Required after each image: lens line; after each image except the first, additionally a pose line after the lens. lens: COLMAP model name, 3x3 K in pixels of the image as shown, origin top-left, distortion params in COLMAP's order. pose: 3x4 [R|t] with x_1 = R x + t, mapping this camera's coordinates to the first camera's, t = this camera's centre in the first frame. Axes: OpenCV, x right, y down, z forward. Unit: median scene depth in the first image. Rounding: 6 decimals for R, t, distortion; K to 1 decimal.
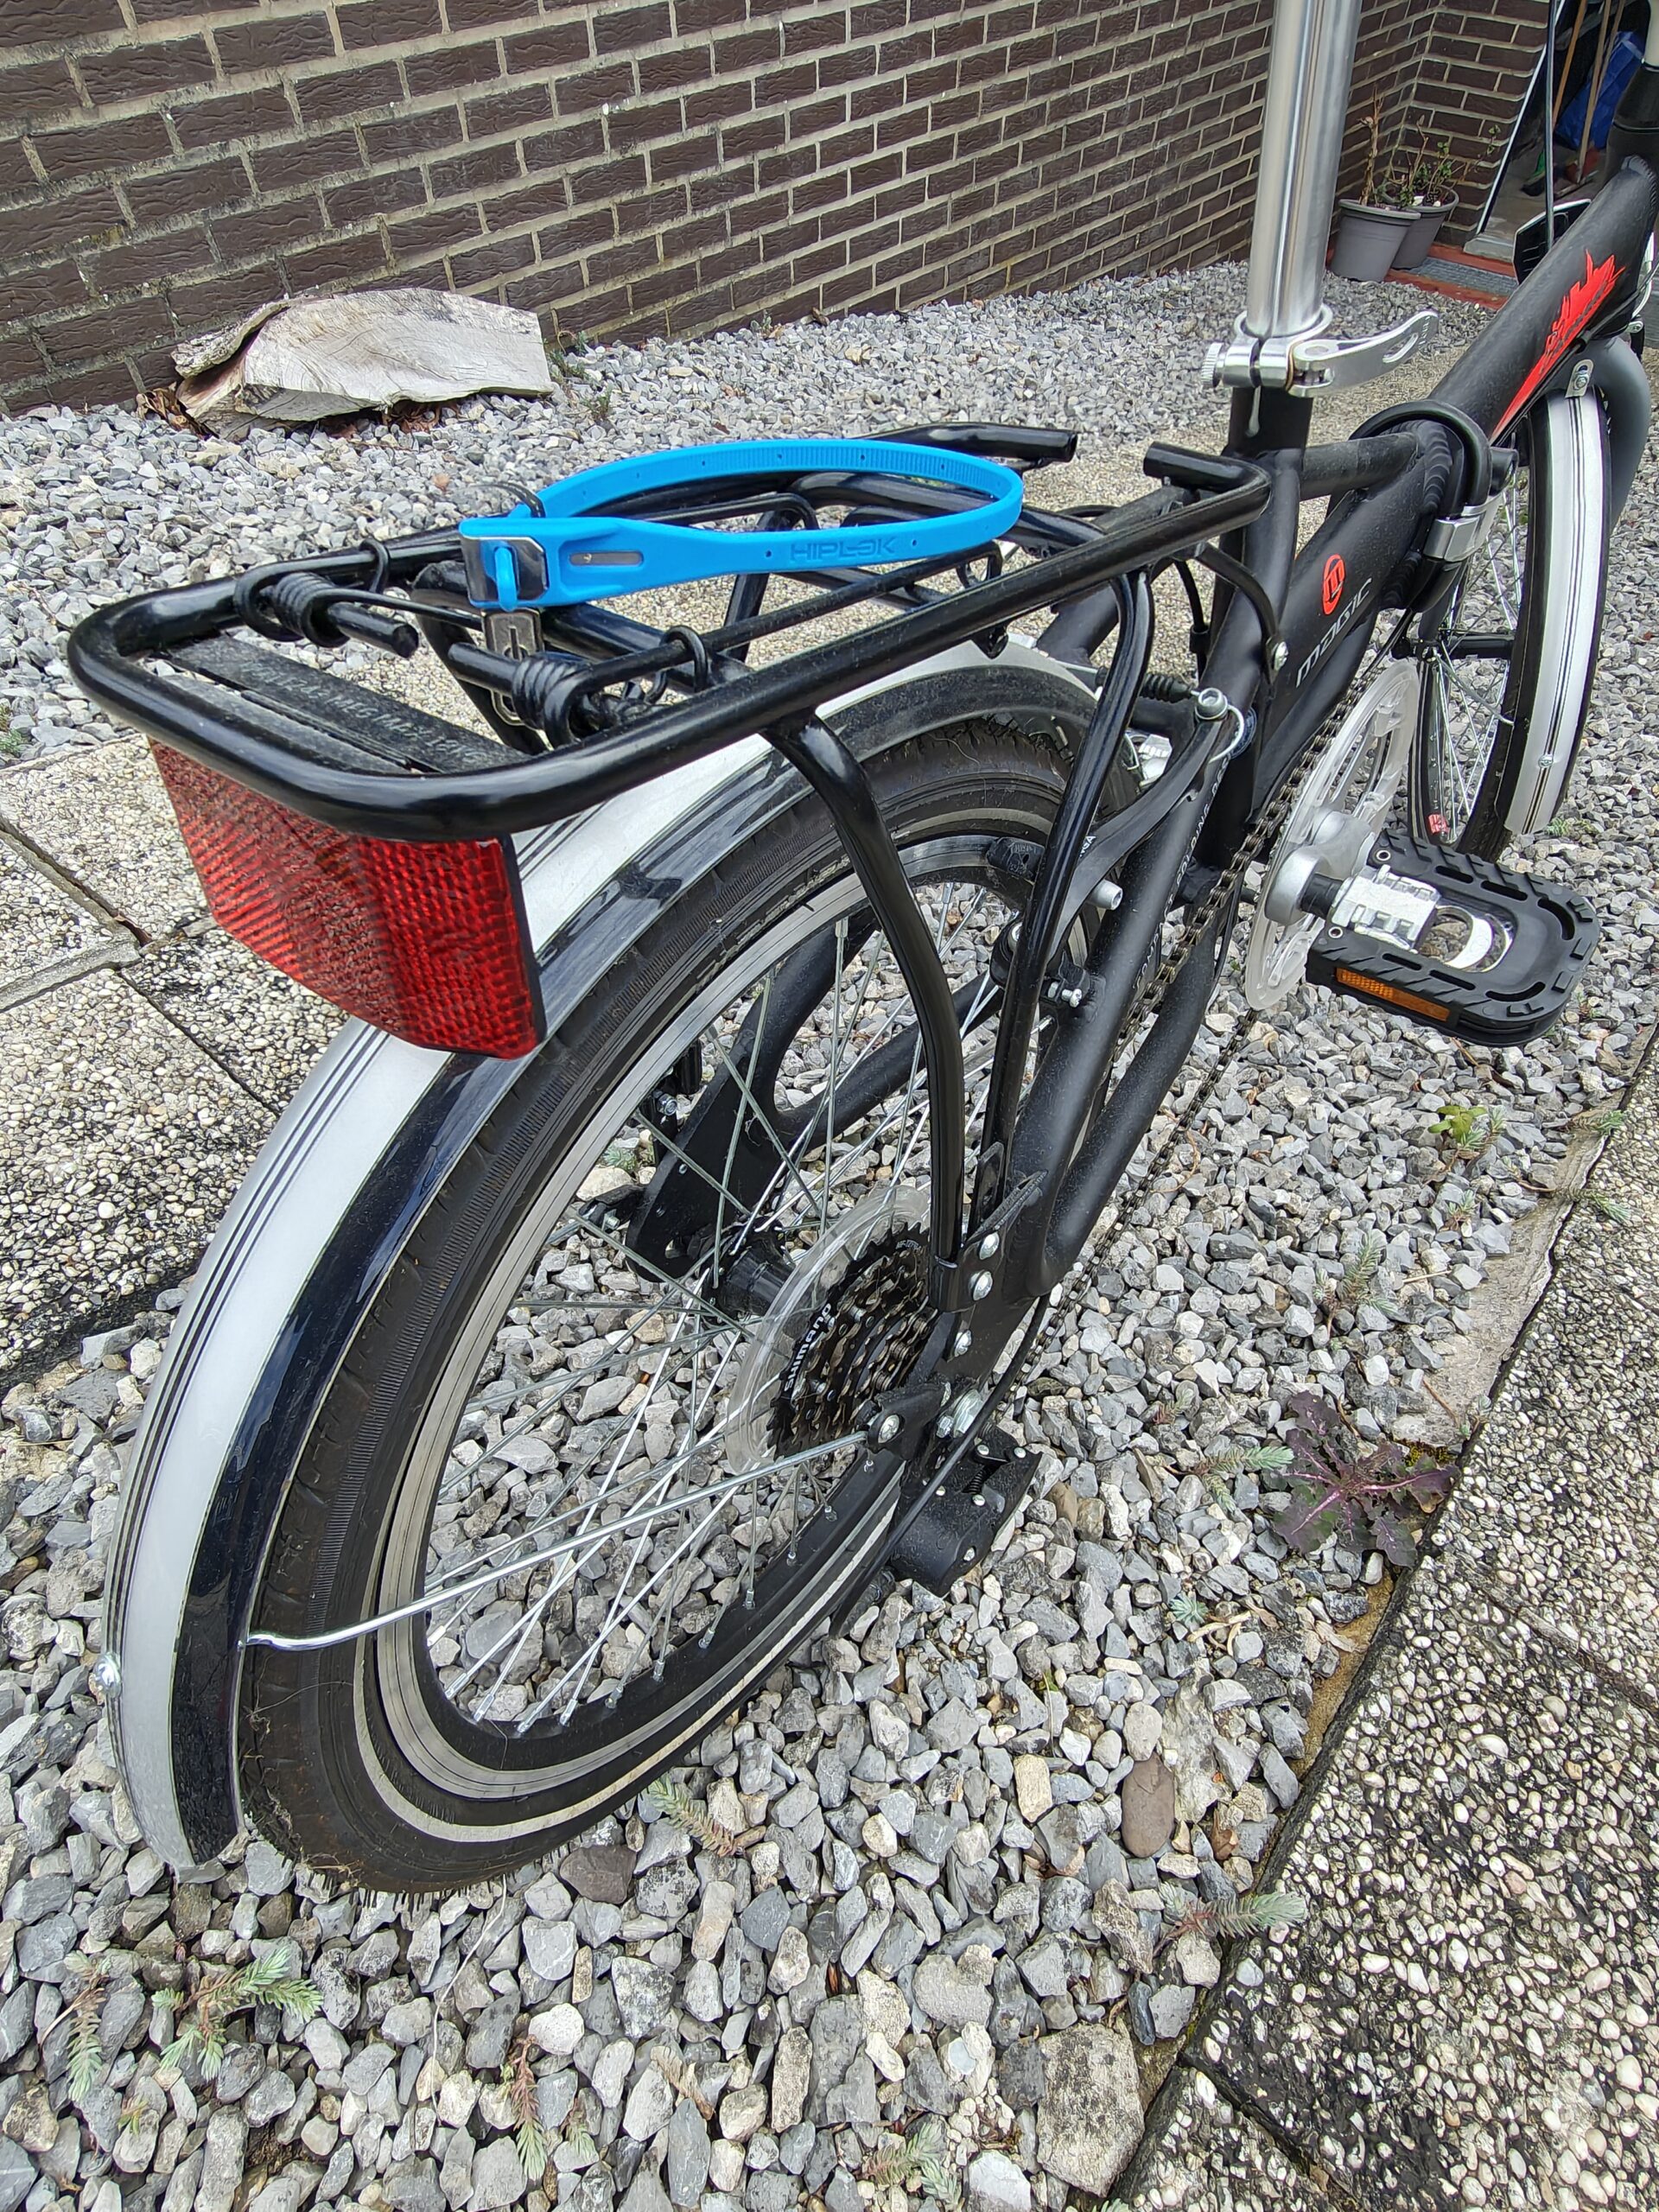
lens RADIAL K [[1119.9, 0, 837.7], [0, 1119.9, 1108.7], [0, 0, 1]] dist [0.002314, -0.000272]
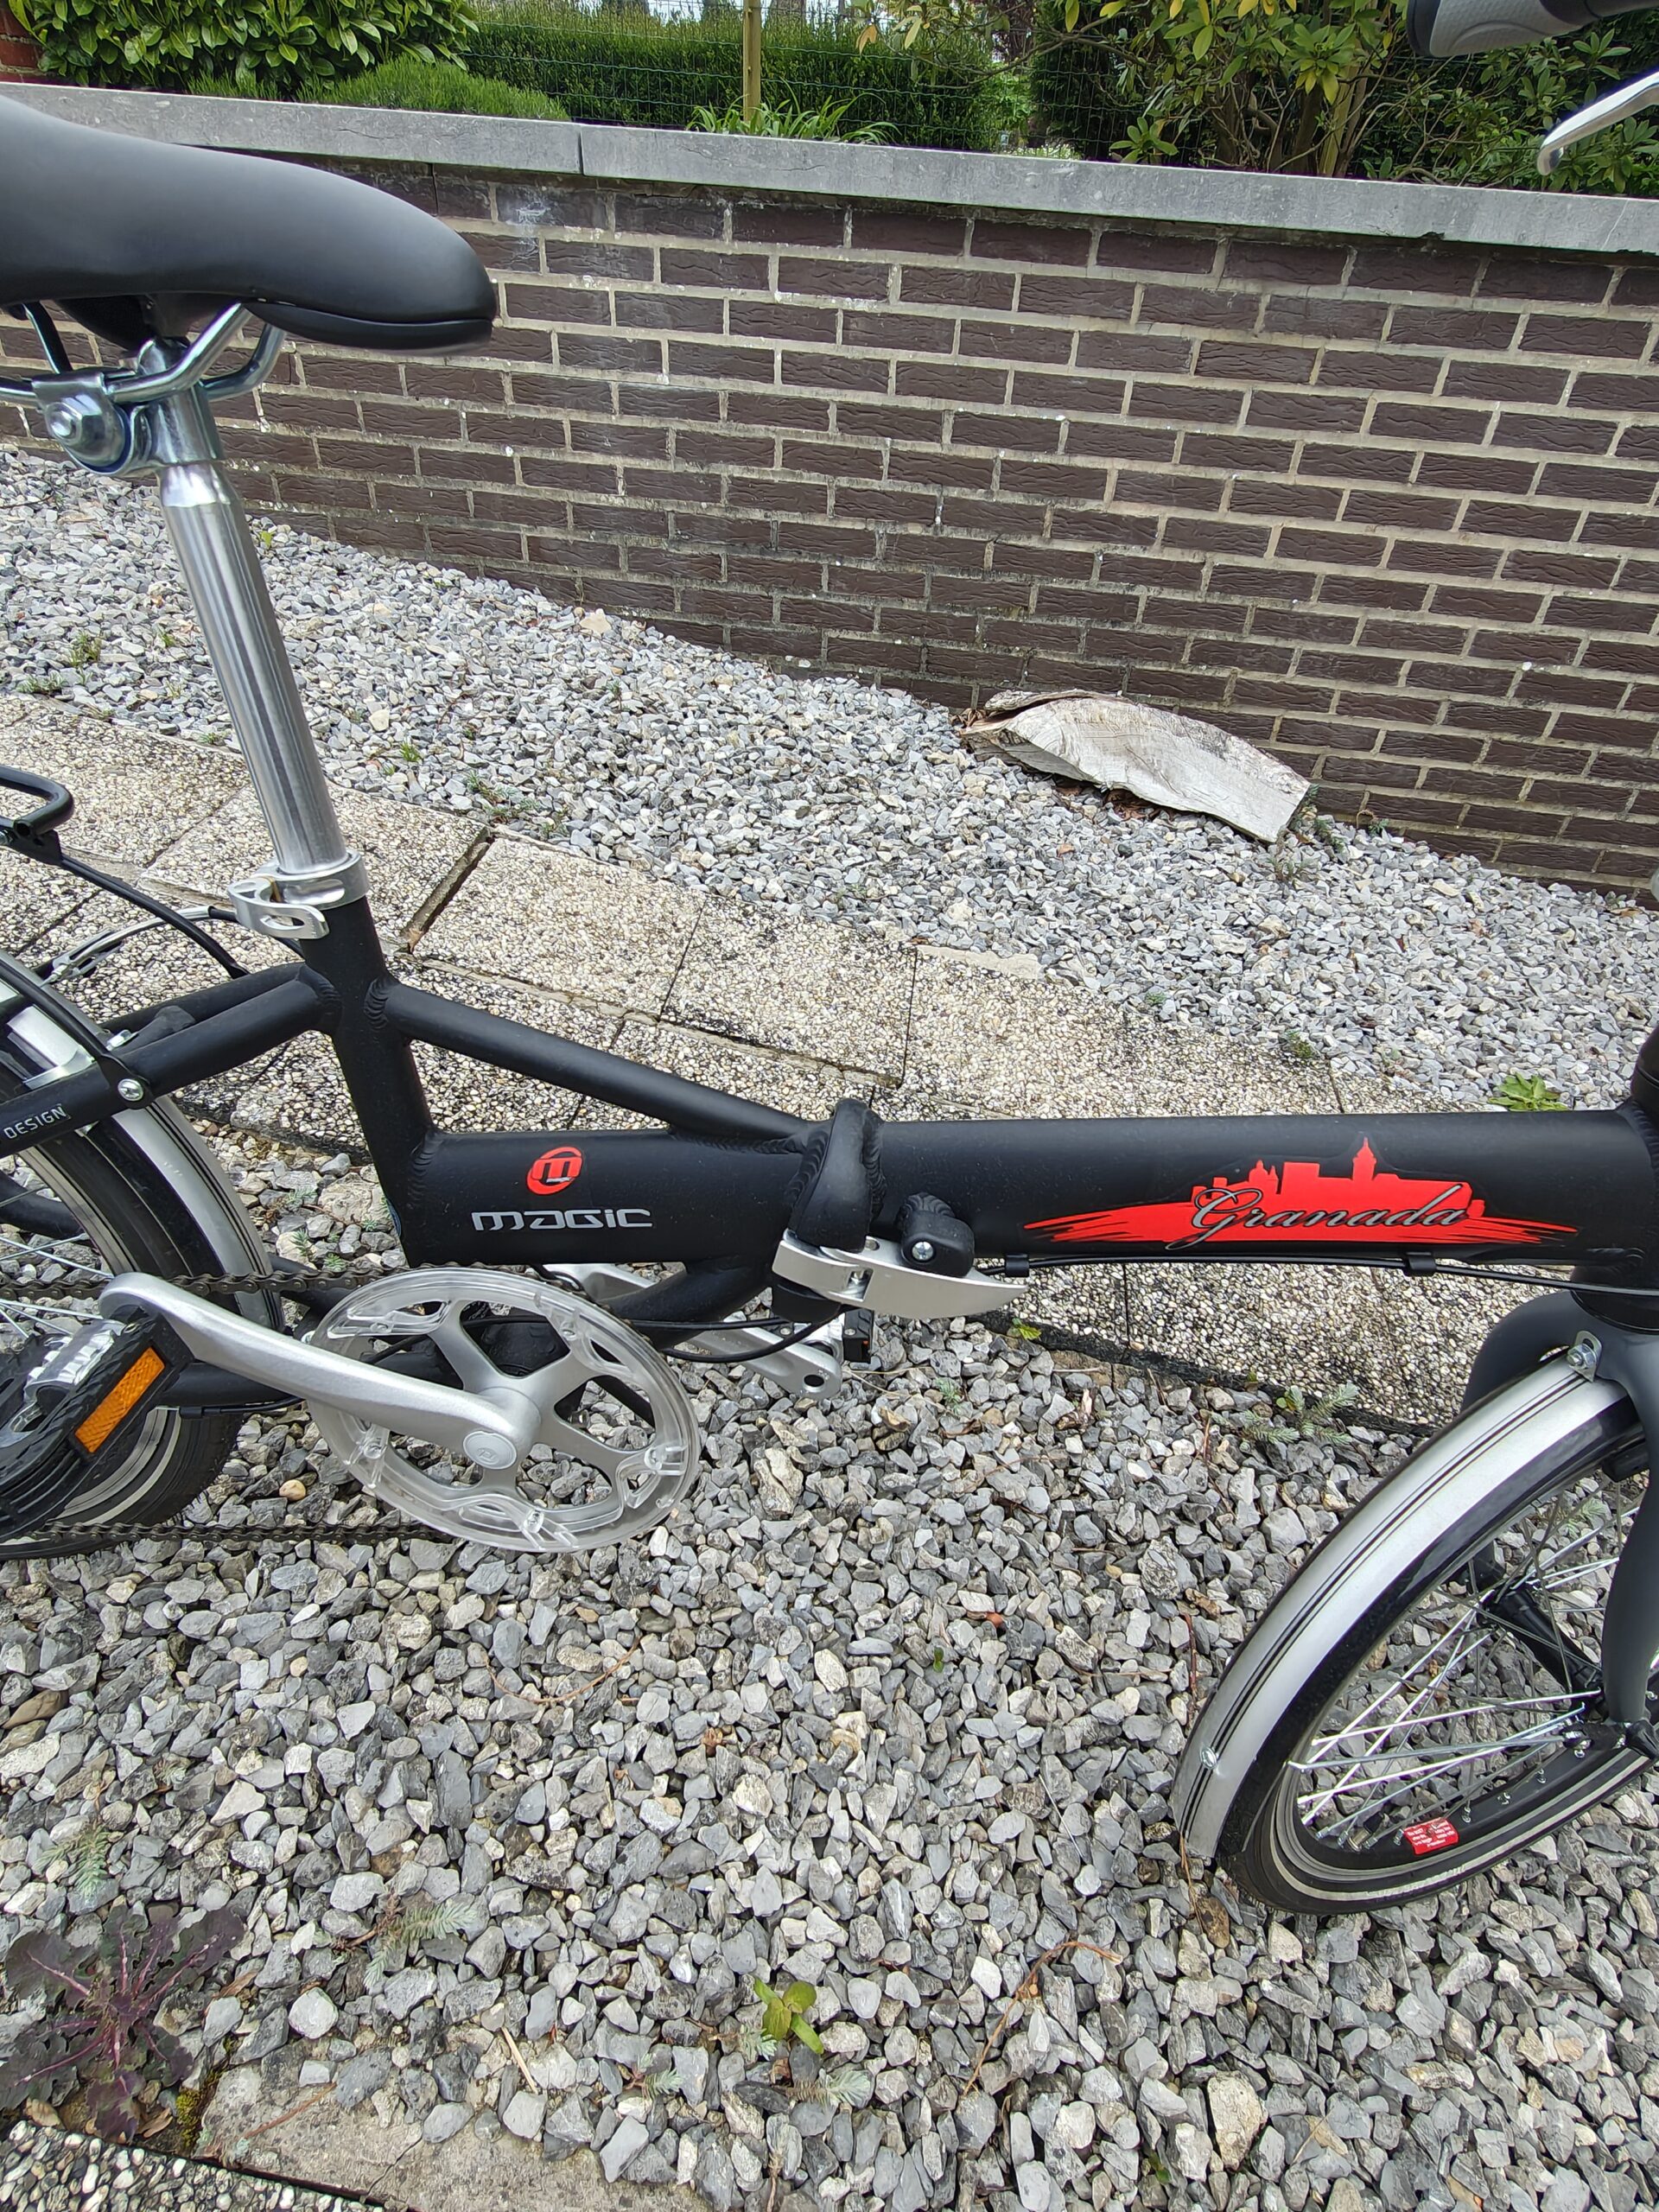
lens RADIAL K [[1119.9, 0, 837.7], [0, 1119.9, 1108.7], [0, 0, 1]] dist [0.002314, -0.000272]
pose [[0.532442, 0.561341, -0.633562, 0.353653], [-0.706917, 0.706575, 0.031942, -0.223173], [0.465590, 0.430869, 0.773032, 0.114210]]
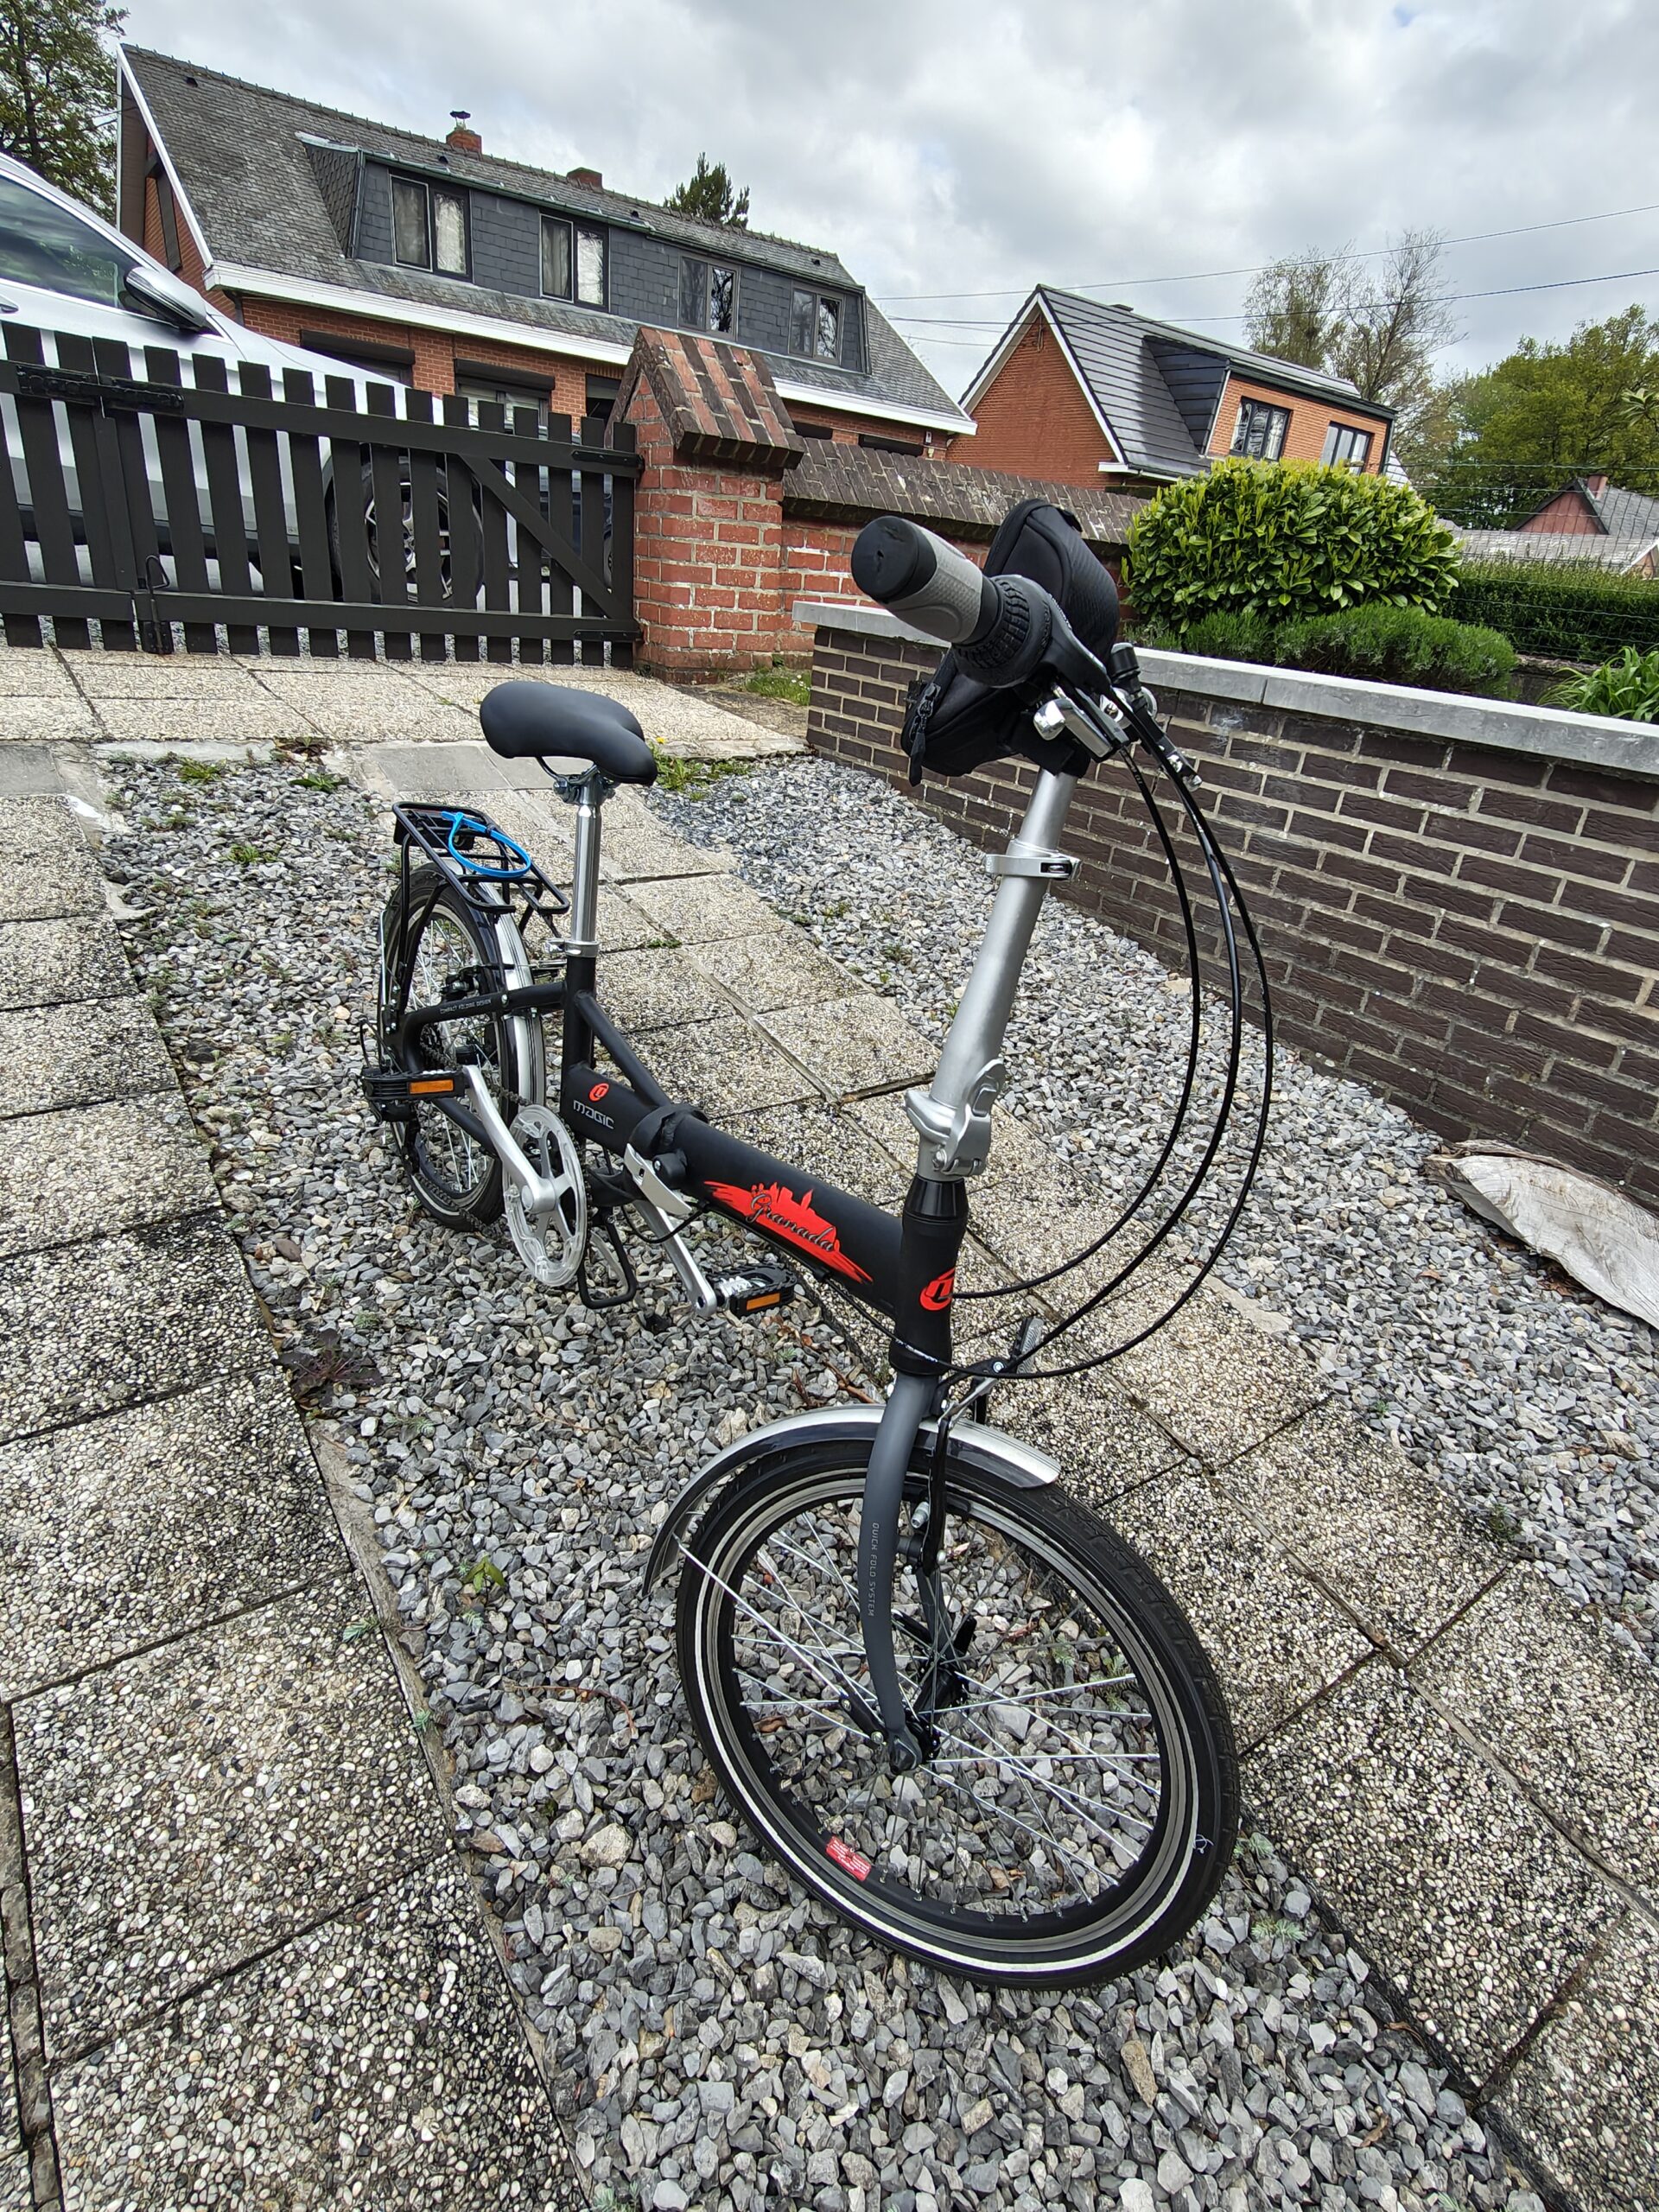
lens RADIAL K [[1119.9, 0, 837.7], [0, 1119.9, 1108.7], [0, 0, 1]] dist [0.002314, -0.000272]
pose [[-0.240637, 0.399820, -0.884442, 0.695479], [-0.828911, 0.389420, 0.401569, -0.529285], [0.504975, 0.829757, 0.237706, 0.234664]]
